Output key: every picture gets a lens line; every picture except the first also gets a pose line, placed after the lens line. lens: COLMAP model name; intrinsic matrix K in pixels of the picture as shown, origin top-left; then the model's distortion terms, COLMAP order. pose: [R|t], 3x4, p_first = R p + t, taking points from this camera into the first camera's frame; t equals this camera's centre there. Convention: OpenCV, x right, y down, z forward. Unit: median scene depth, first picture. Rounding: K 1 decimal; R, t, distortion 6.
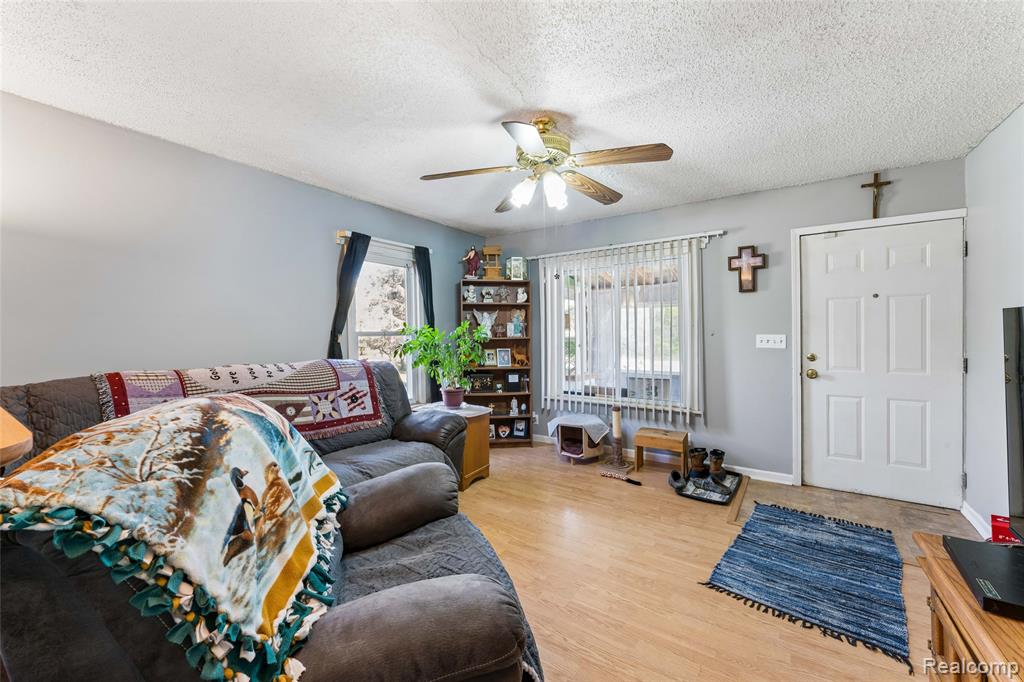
lens RADIAL K [[397.5, 0, 504.1], [0, 397.5, 336.8], [0, 0, 1]] dist [0.003789, 0.000041]
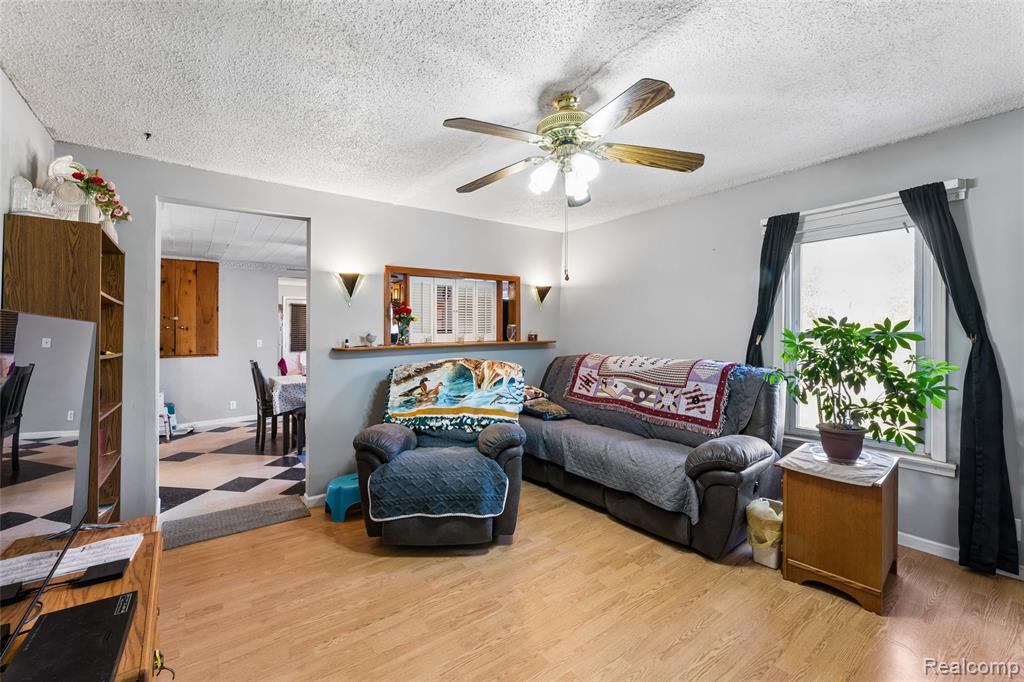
lens RADIAL K [[397.5, 0, 506.9], [0, 397.5, 334.8], [0, 0, 1]] dist [0.003789, 0.000041]
pose [[-0.277210, 0.012252, -0.960731, 0.727304], [-0.006317, 0.999874, 0.014574, -0.020954], [0.960789, 0.010109, -0.277097, 0.826192]]
